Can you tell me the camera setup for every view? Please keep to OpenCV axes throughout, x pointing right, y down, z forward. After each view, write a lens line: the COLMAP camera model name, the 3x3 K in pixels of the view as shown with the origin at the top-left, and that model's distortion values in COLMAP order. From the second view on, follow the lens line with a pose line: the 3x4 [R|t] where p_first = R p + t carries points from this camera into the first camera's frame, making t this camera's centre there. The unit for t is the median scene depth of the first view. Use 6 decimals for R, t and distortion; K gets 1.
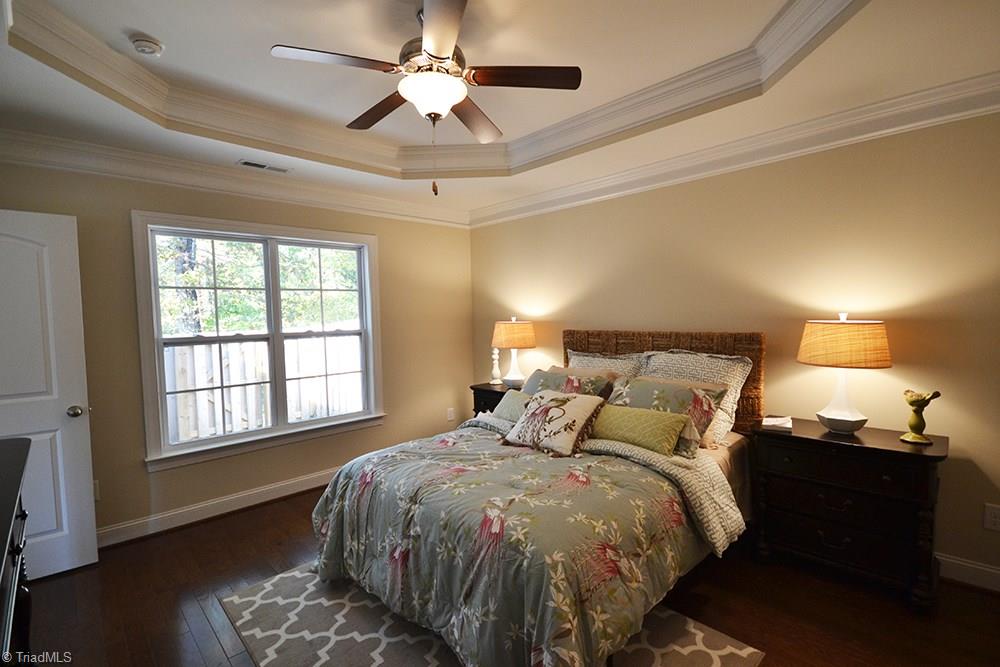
lens RADIAL K [[466.2, 0, 502.1], [0, 466.2, 336.5], [0, 0, 1]] dist [0.007781, -0.000592]
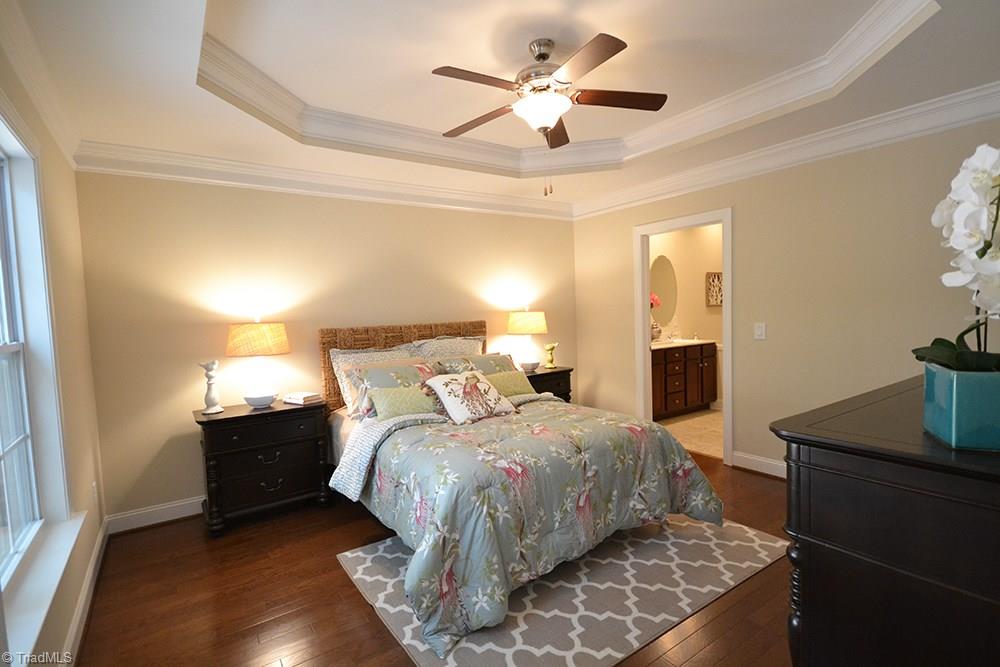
lens RADIAL K [[481.8, 0, 498.0], [0, 481.8, 337.0], [0, 0, 1]] dist [0.006878, 0.000215]
pose [[0.150537, -0.040794, 0.987762, -1.201062], [0.086411, 0.995867, 0.027959, 0.007271], [-0.984821, 0.081145, 0.153440, 0.837742]]
